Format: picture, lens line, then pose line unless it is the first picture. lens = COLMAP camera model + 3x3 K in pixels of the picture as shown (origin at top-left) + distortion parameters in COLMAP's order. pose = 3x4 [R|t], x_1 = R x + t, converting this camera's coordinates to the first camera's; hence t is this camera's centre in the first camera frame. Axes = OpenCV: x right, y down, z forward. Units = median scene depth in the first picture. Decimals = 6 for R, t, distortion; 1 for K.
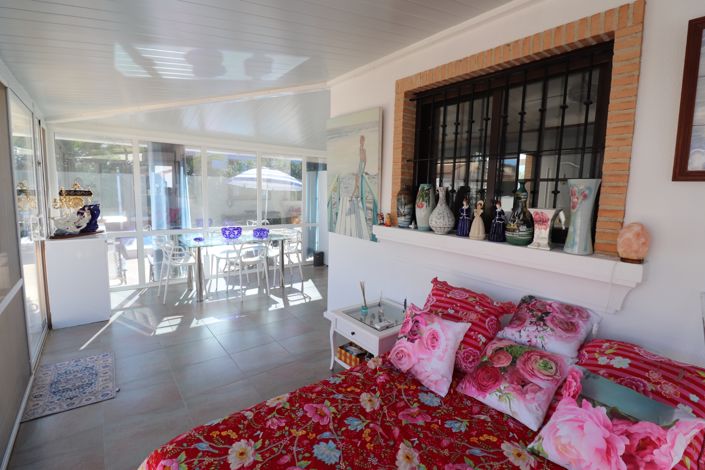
lens RADIAL K [[325.6, 0, 353.4], [0, 325.6, 230.2], [0, 0, 1]] dist [-0.001919, -0.010256]
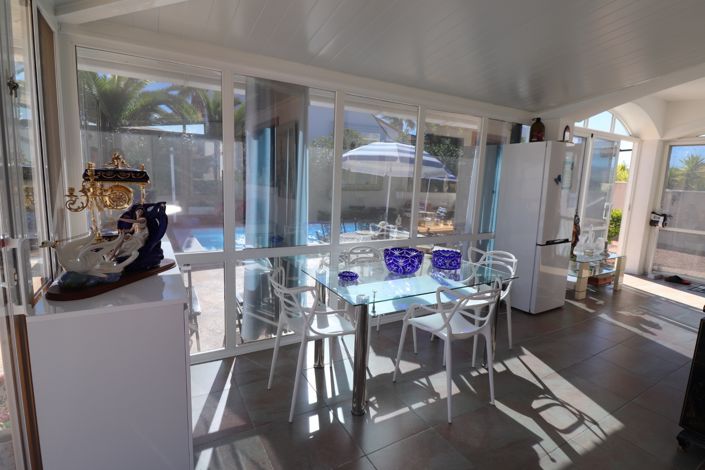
lens RADIAL K [[351.6, 0, 351.2], [0, 351.6, 233.2], [0, 0, 1]] dist [-0.003239, -0.002565]
pose [[0.990533, 0.037931, -0.131933, -0.455526], [-0.033111, 0.998708, 0.038538, -0.063239], [0.133225, -0.033805, 0.990509, 0.543457]]
